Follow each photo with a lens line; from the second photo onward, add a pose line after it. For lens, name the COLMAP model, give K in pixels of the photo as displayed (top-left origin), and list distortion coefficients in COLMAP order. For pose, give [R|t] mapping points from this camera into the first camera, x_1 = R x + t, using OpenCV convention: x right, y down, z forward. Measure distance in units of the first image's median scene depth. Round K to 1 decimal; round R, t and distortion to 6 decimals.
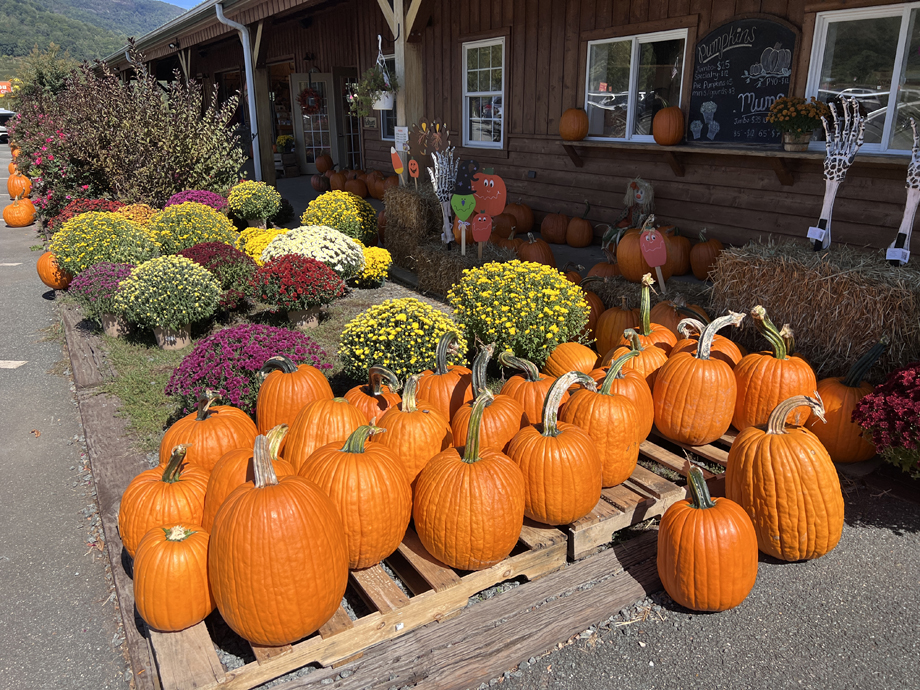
lens RADIAL K [[705.2, 0, 460.0], [0, 705.2, 348.8], [0, 0, 1]] dist [0.038222, -0.010585]
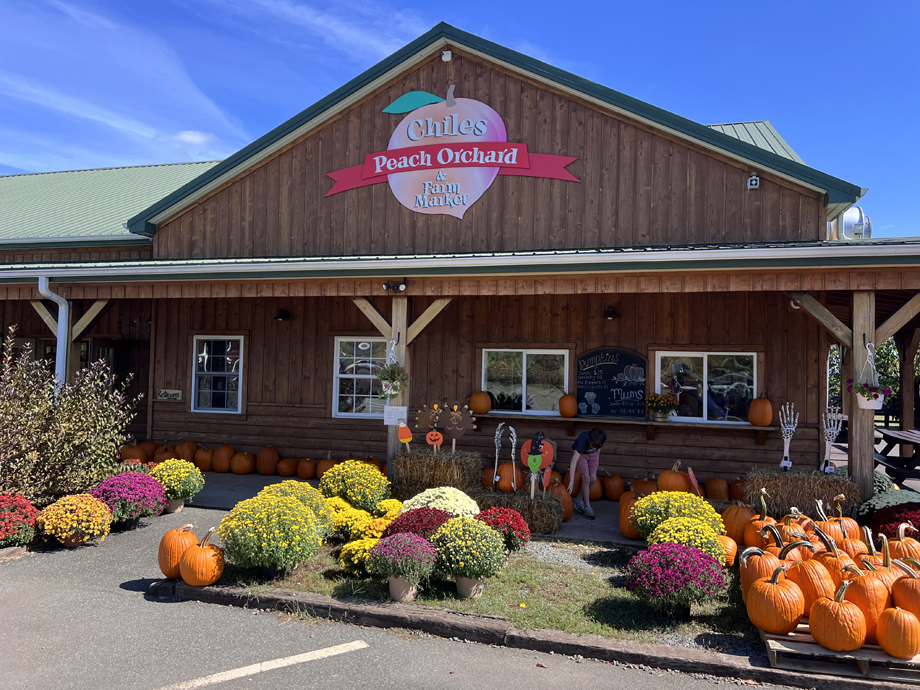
lens RADIAL K [[705.2, 0, 457.5], [0, 705.2, 346.1], [0, 0, 1]] dist [0.038222, -0.010585]
pose [[0.727091, 0.047843, 0.684872, -1.010024], [0.193484, 0.942854, -0.271276, -0.063513], [-0.658713, 0.329754, 0.676284, 0.058732]]
